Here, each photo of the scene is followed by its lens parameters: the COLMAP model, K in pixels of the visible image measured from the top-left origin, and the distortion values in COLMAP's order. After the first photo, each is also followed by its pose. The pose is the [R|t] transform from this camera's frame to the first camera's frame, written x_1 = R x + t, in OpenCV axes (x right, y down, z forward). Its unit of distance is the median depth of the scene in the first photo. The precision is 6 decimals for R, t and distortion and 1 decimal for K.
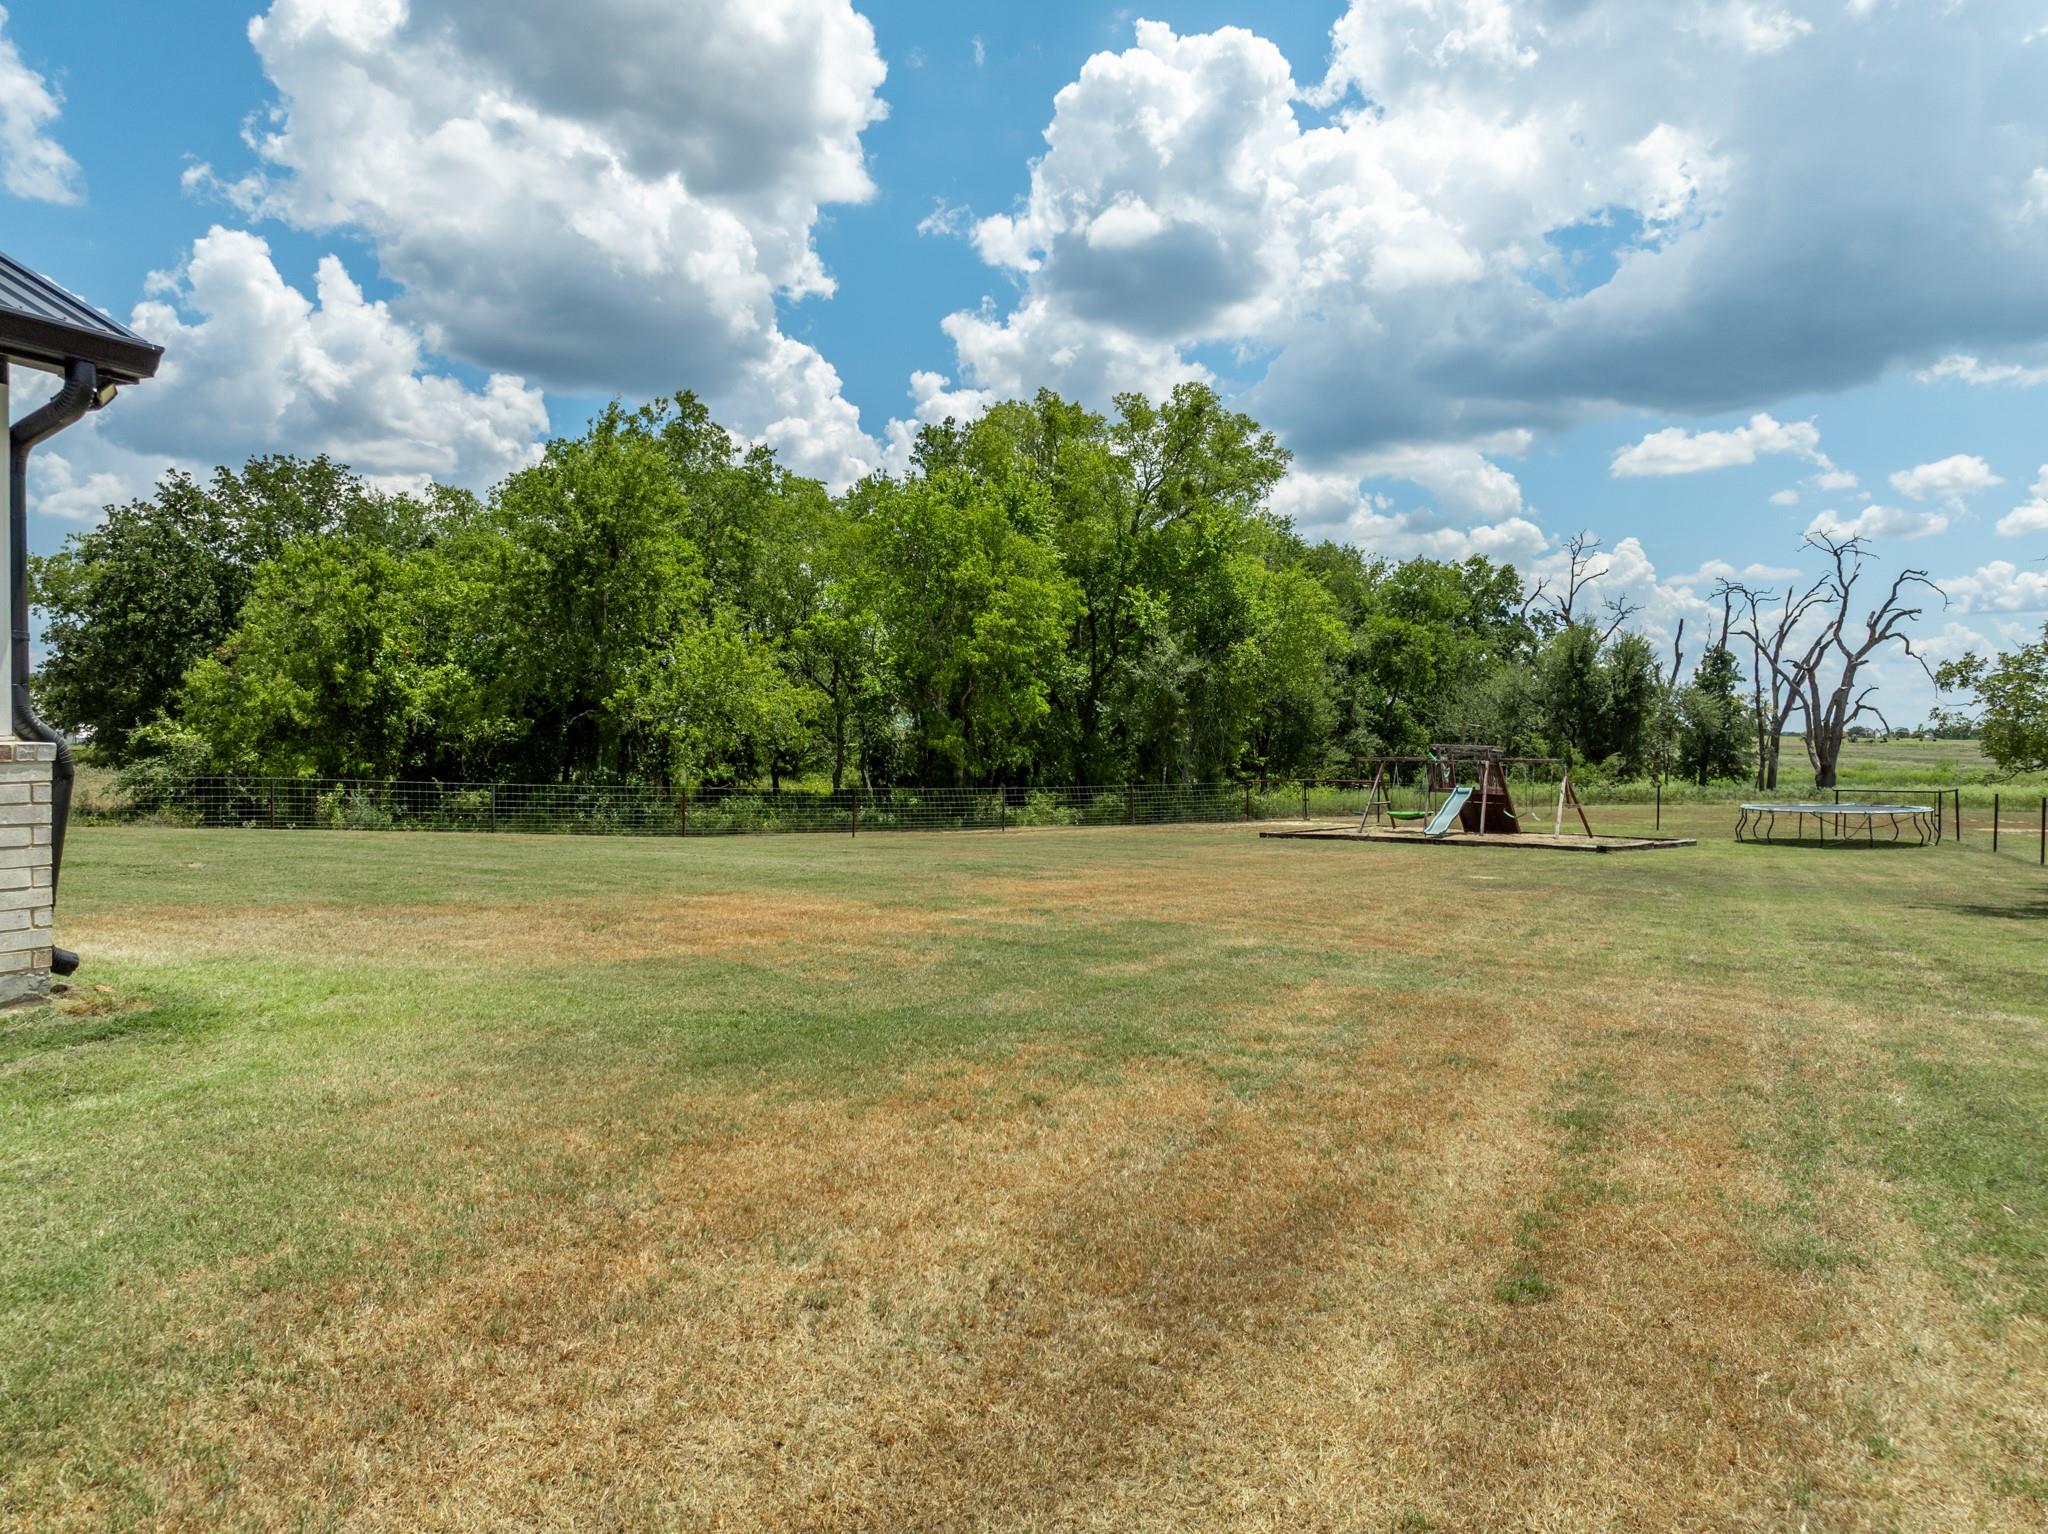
lens RADIAL K [[1405.1, 0, 1092.3], [0, 1405.1, 768.7], [0, 0, 1]] dist [-0.003182, -0.094853]
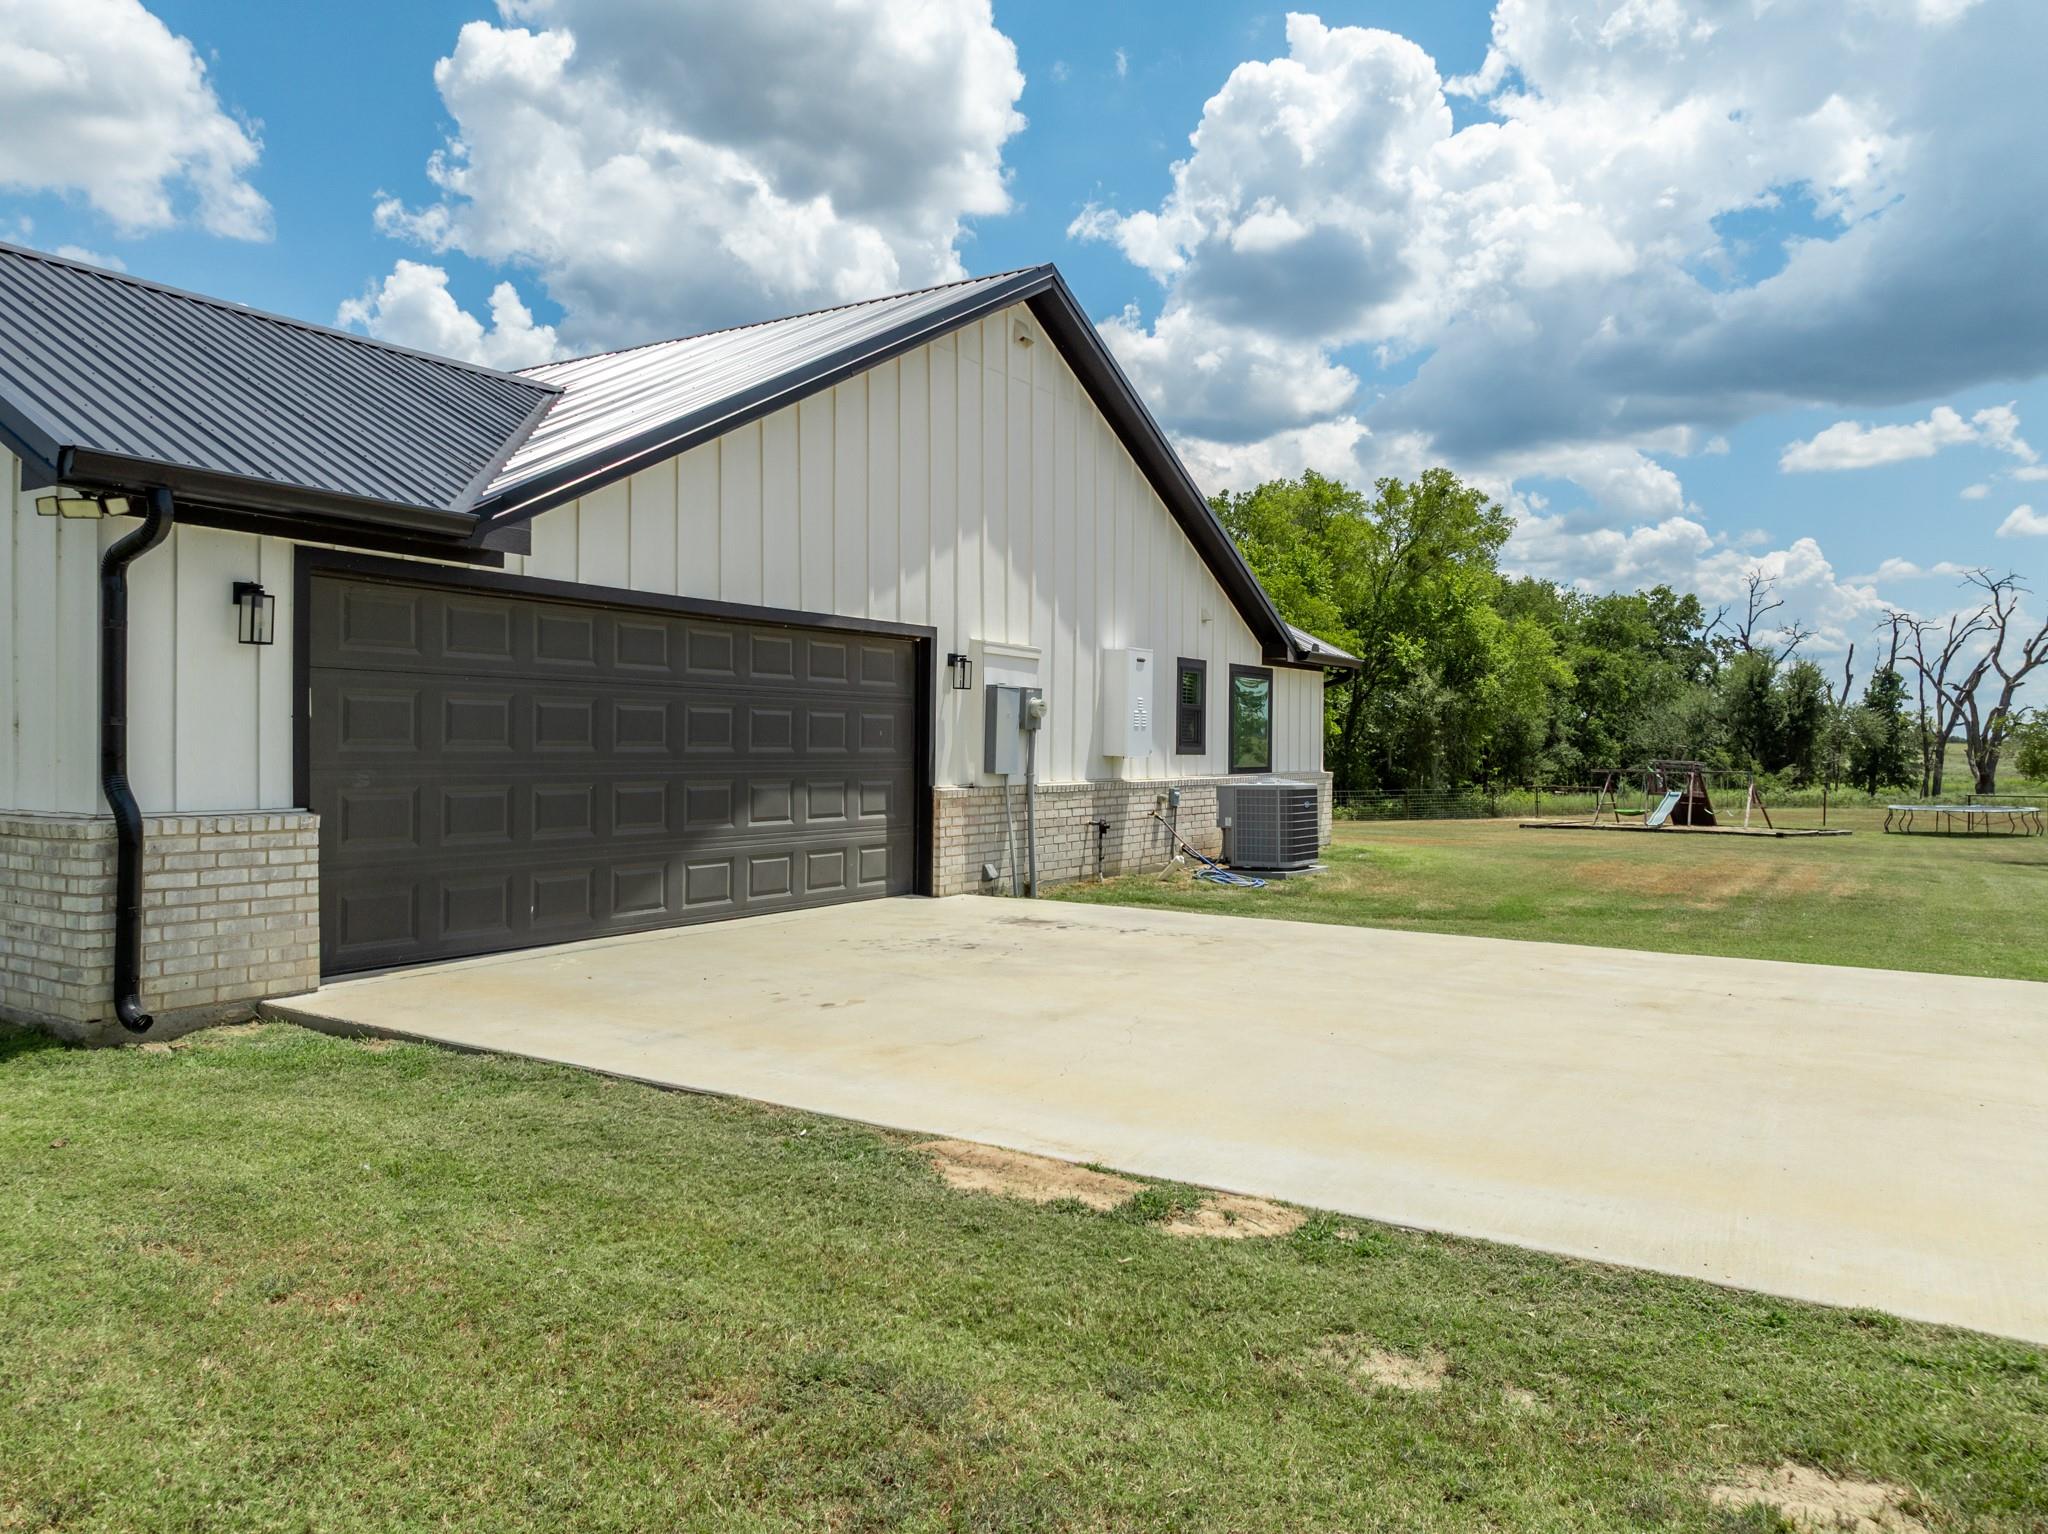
lens RADIAL K [[1440.1, 0, 1020.1], [0, 1440.1, 759.2], [0, 0, 1]] dist [-0.041061, -0.008997]
pose [[0.990706, 0.004027, -0.135961, -0.085084], [-0.005161, 0.999955, -0.007994, -0.002357], [0.135923, 0.008621, 0.990682, -0.217648]]
